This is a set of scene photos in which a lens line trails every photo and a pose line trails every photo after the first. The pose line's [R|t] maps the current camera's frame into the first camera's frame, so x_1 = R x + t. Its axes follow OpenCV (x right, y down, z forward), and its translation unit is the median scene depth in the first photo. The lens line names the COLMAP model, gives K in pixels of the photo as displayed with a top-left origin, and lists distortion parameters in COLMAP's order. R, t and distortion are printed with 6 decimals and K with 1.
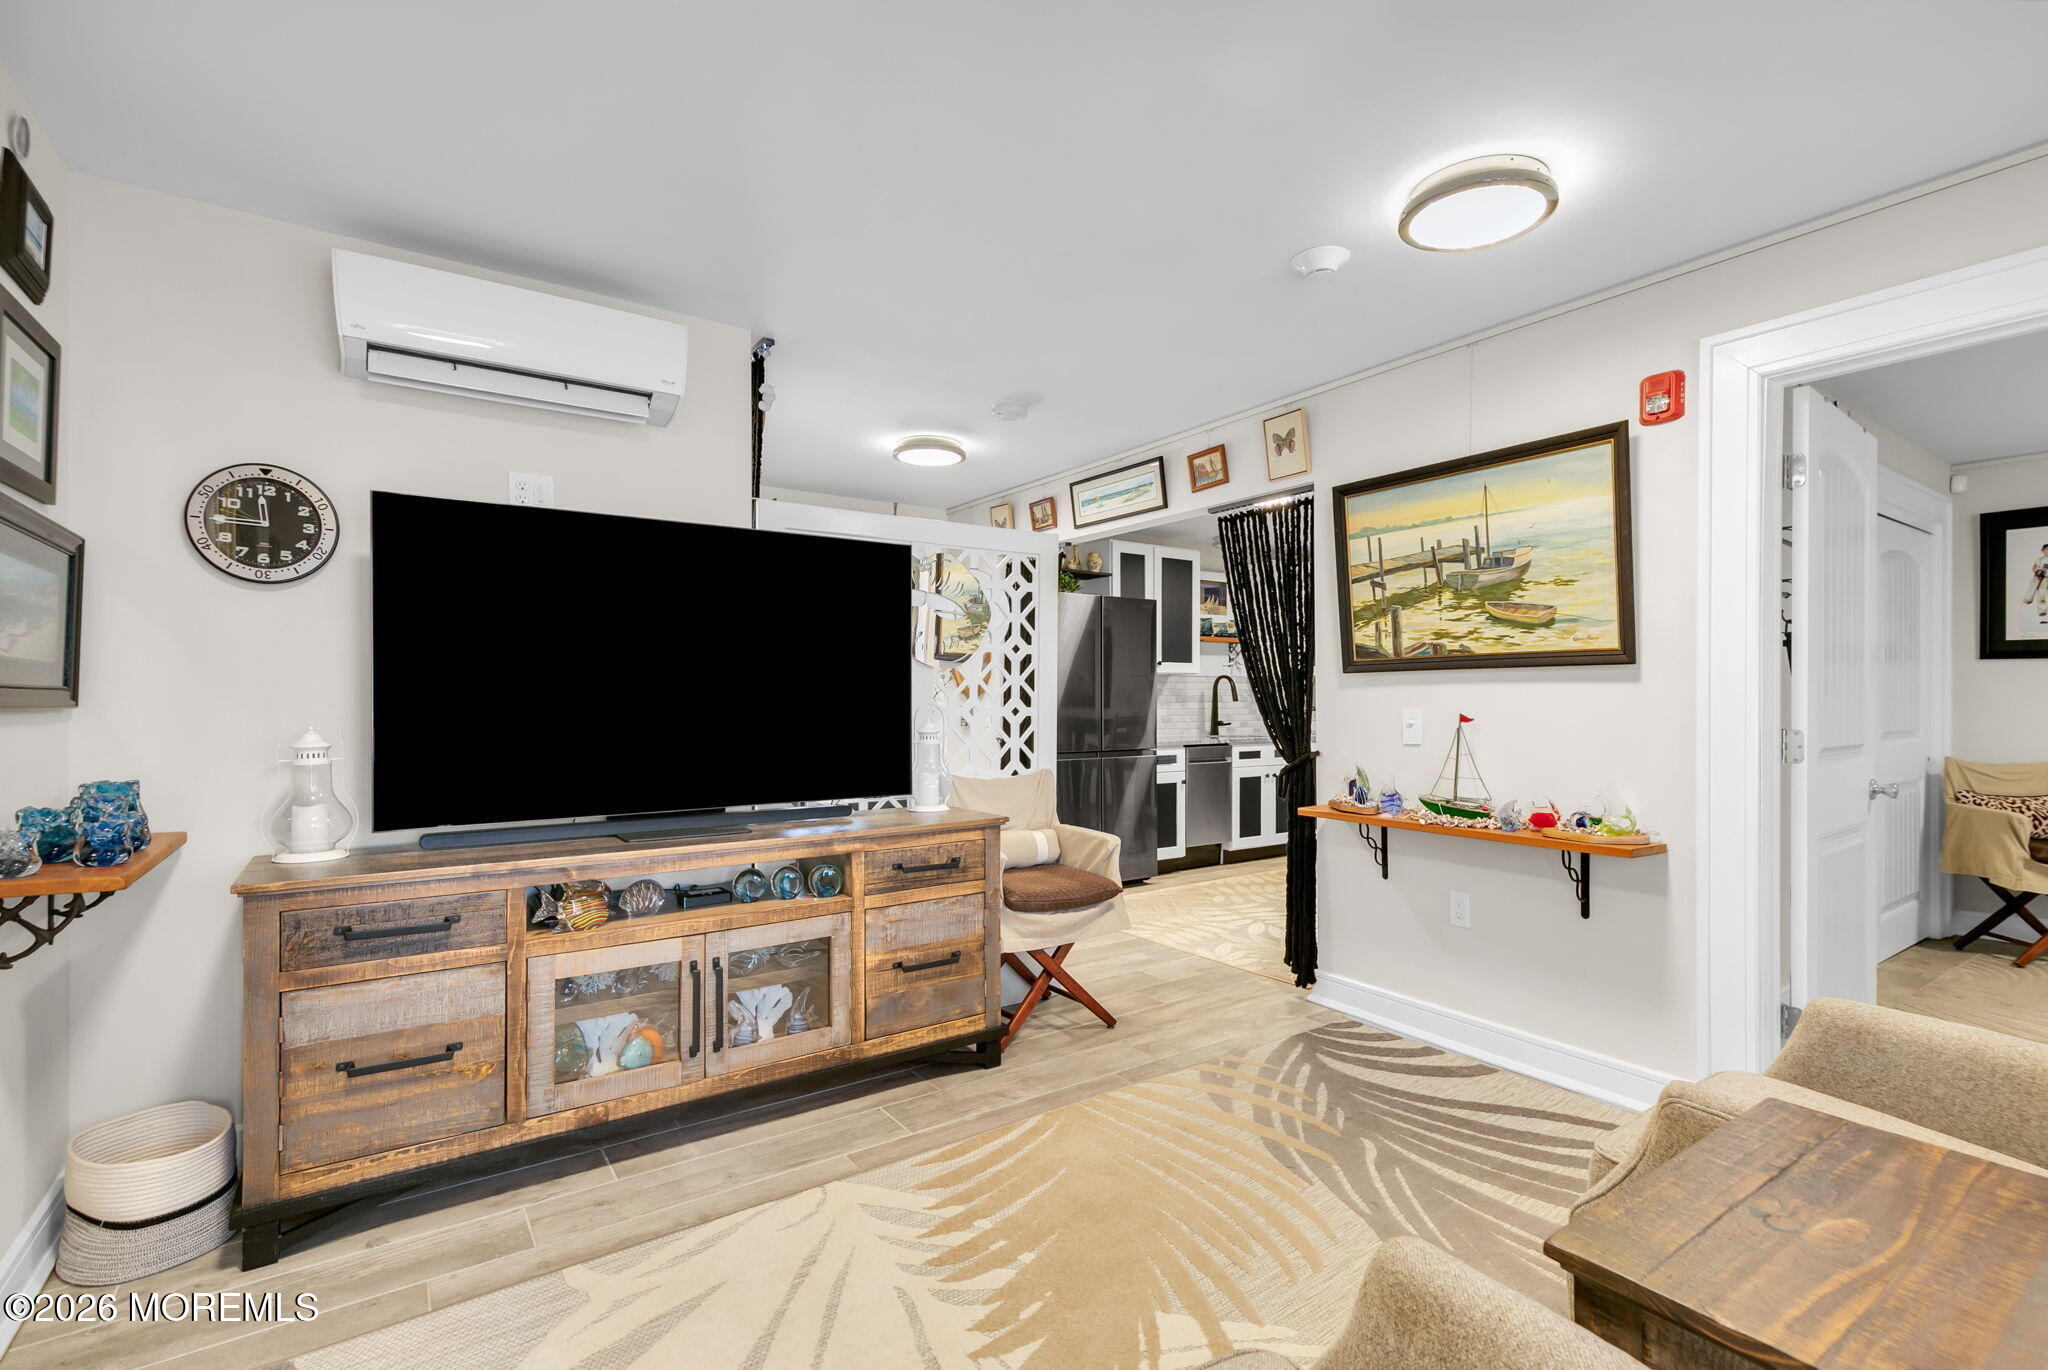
lens RADIAL K [[939.1, 0, 1038.8], [0, 939.1, 694.2], [0, 0, 1]] dist [0.004048, -0.000390]
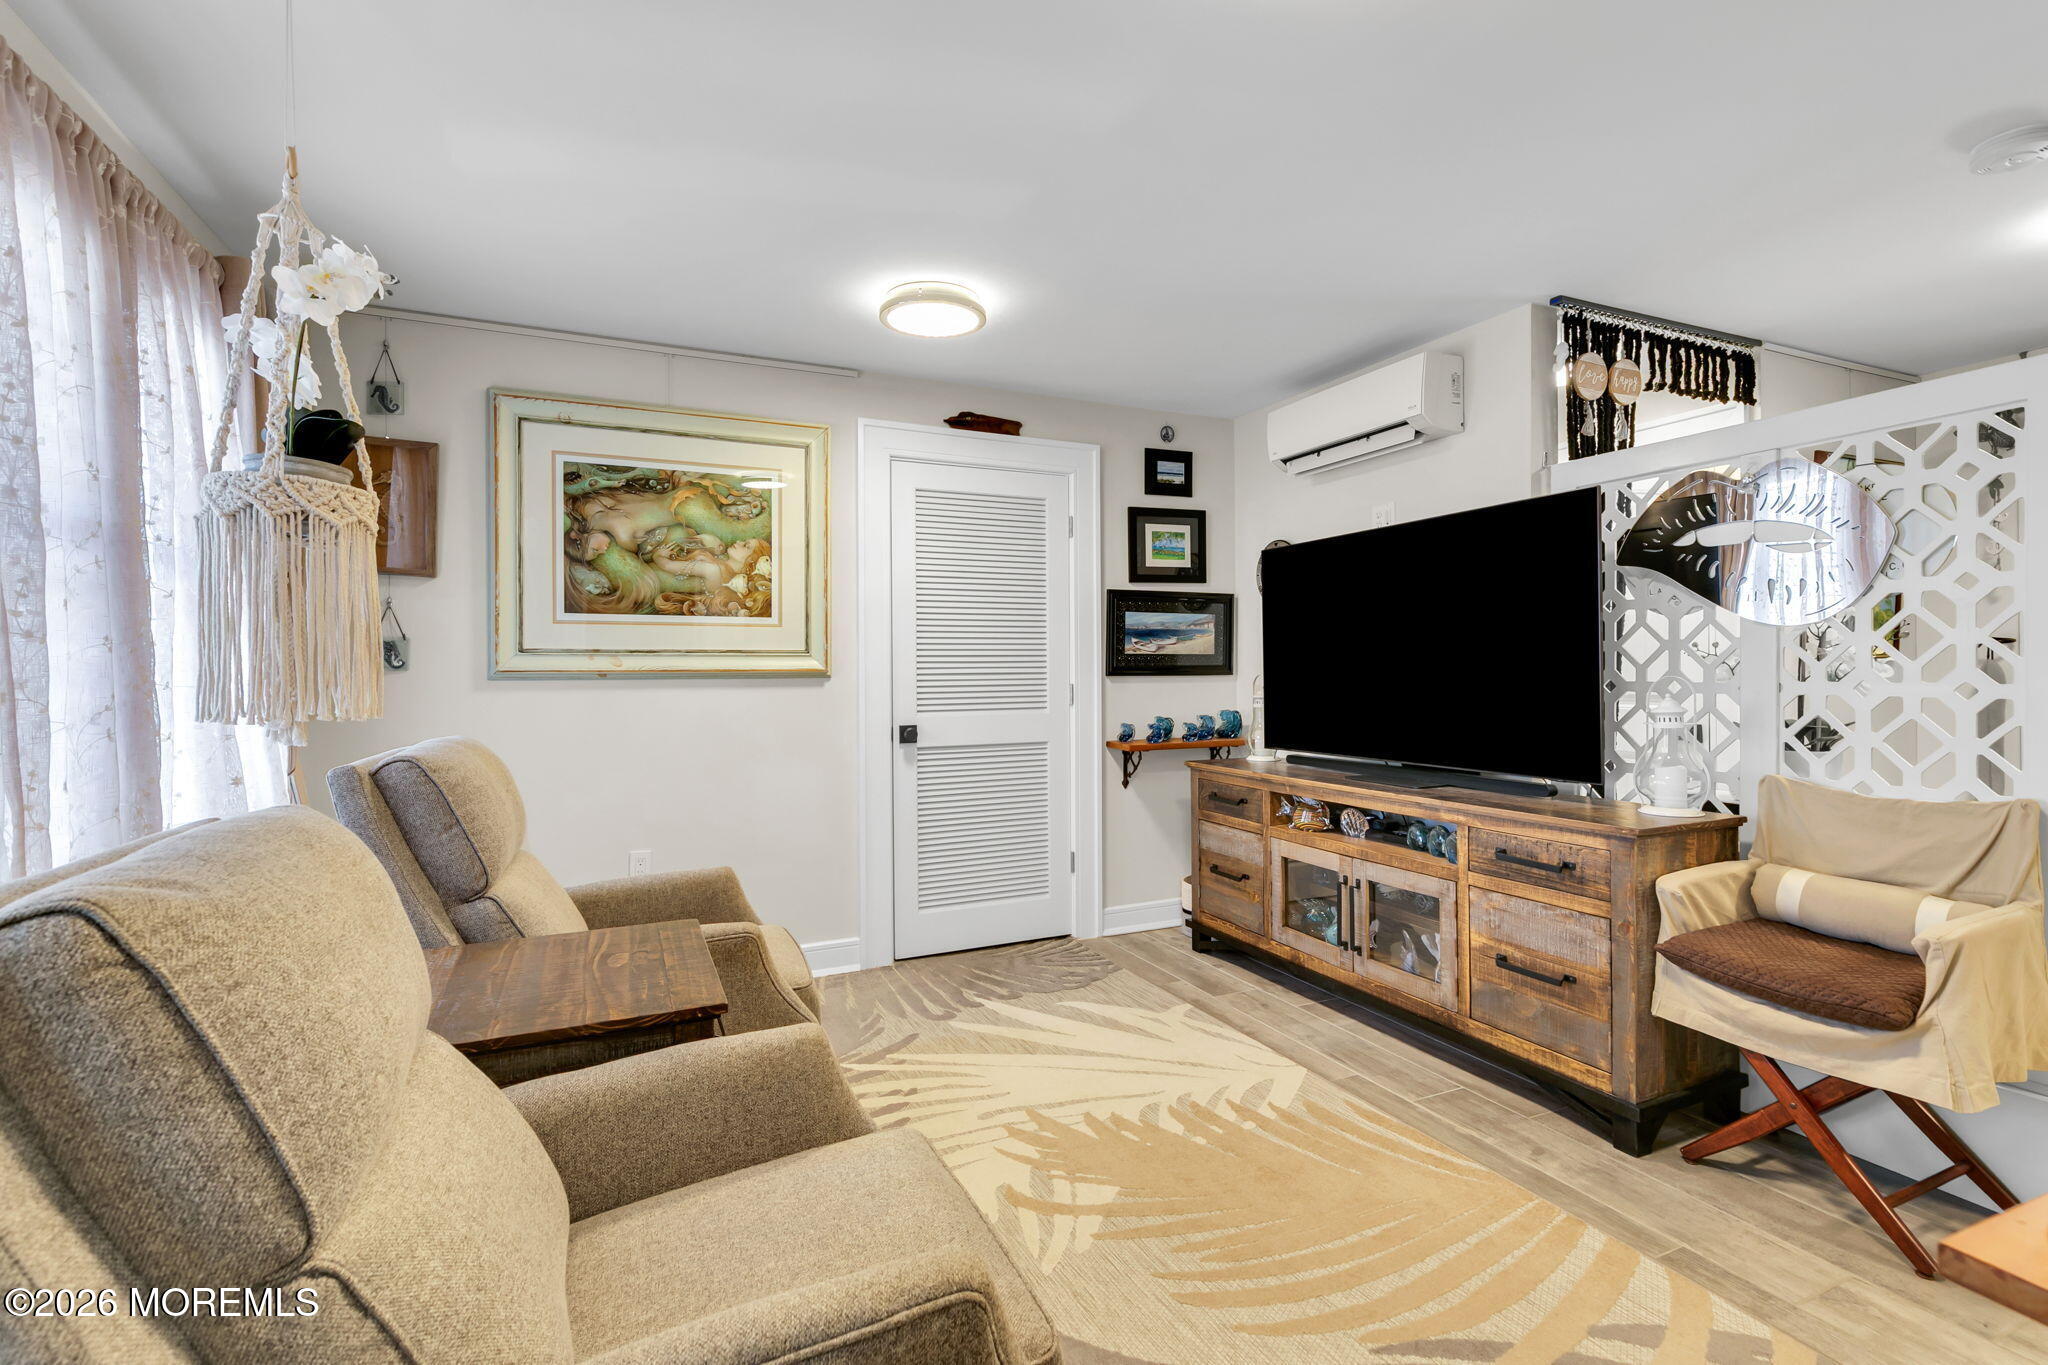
lens RADIAL K [[939.1, 0, 1037.9], [0, 939.1, 671.5], [0, 0, 1]] dist [0.004048, -0.000390]
pose [[-0.186230, 0.004175, -0.982497, 0.965133], [0.015957, 0.999872, 0.001224, -0.003412], [0.982377, -0.015449, -0.186273, 0.827243]]
